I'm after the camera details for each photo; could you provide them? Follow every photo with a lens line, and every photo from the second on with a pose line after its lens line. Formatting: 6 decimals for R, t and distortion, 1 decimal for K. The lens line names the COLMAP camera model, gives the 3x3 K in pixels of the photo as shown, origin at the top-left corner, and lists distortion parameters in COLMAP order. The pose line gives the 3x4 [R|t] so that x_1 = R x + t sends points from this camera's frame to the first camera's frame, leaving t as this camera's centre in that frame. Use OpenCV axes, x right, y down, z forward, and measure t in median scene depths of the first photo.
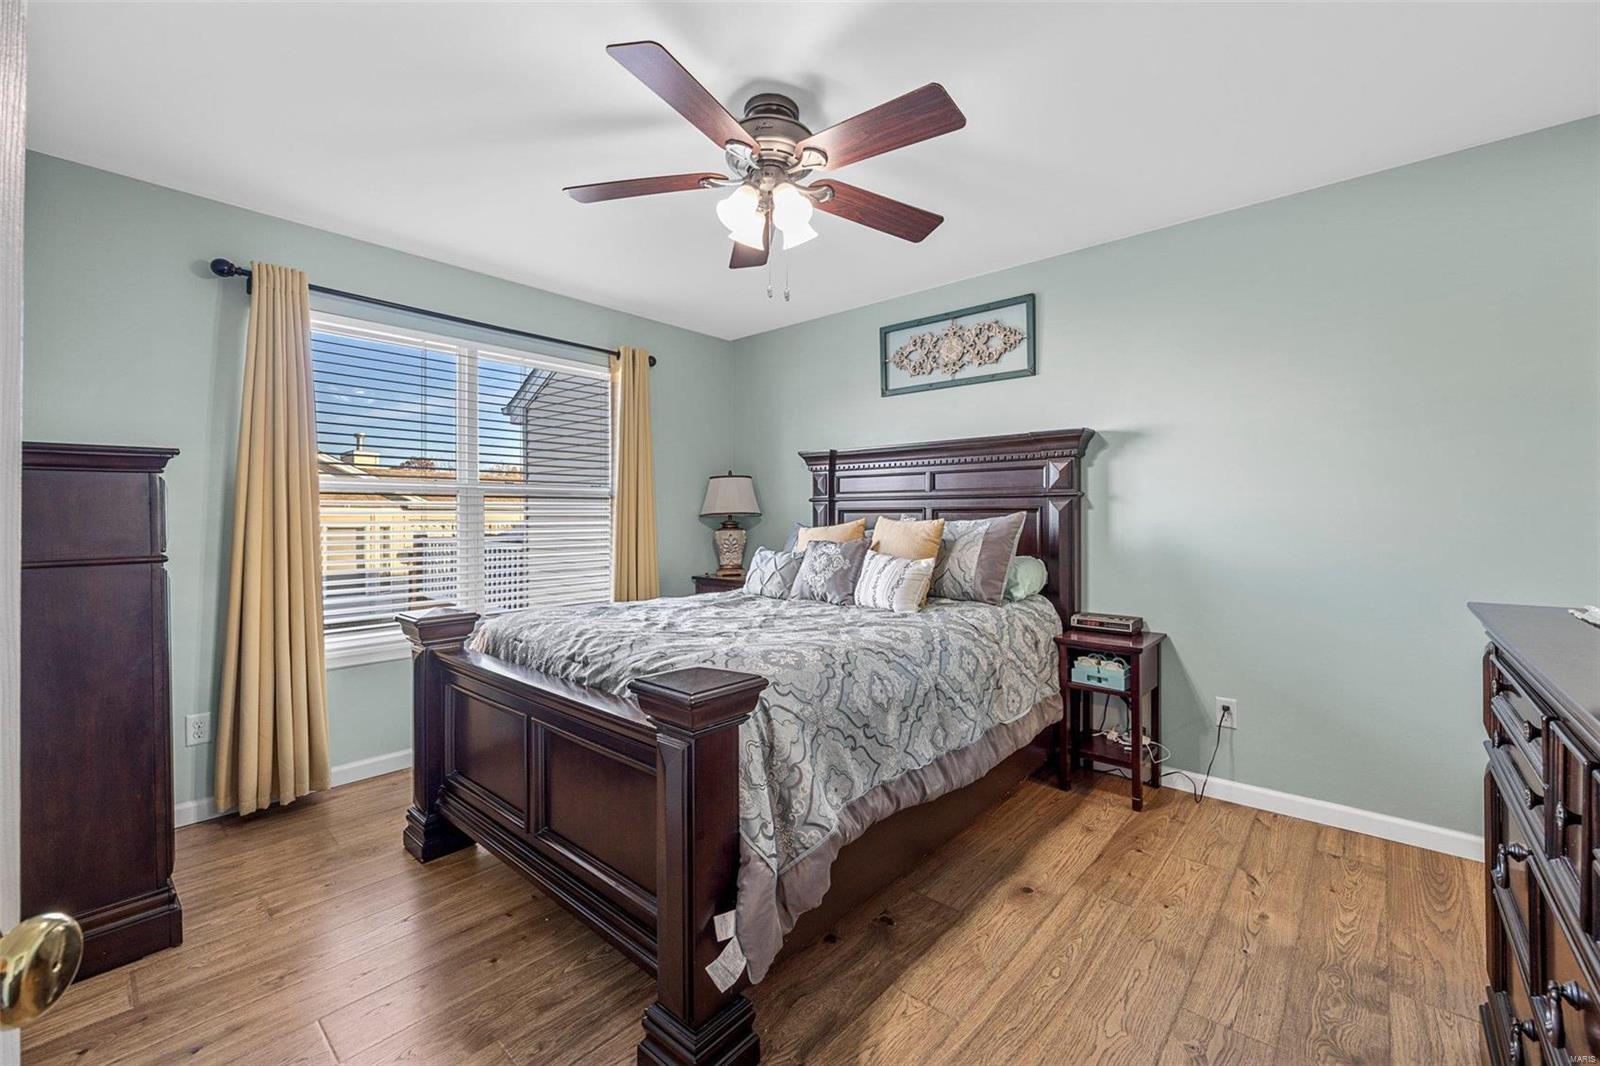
lens RADIAL K [[647.5, 0, 804.5], [0, 647.5, 520.6], [0, 0, 1]] dist [-0.001494, -0.000215]
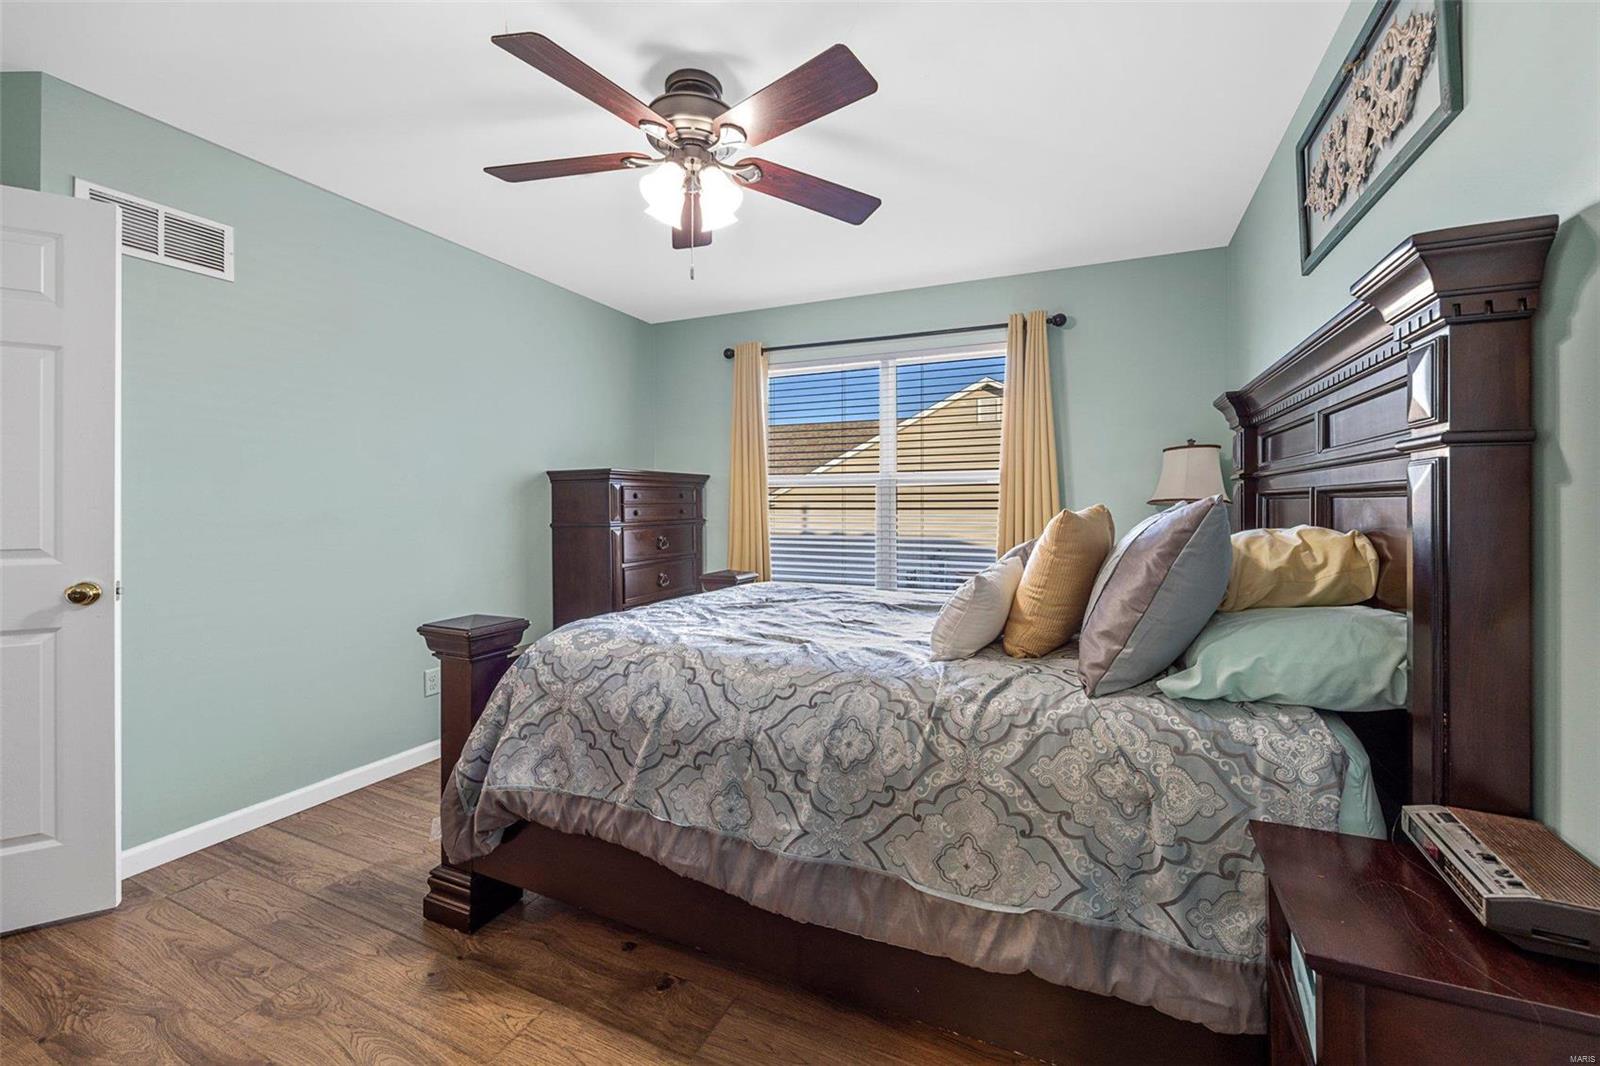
lens RADIAL K [[647.5, 0, 818.8], [0, 647.5, 502.4], [0, 0, 1]] dist [-0.001494, -0.000215]
pose [[0.296522, -0.000377, -0.955026, 0.883349], [-0.005068, 0.999985, -0.001968, -0.009002], [0.955013, 0.005424, 0.296515, 0.833802]]
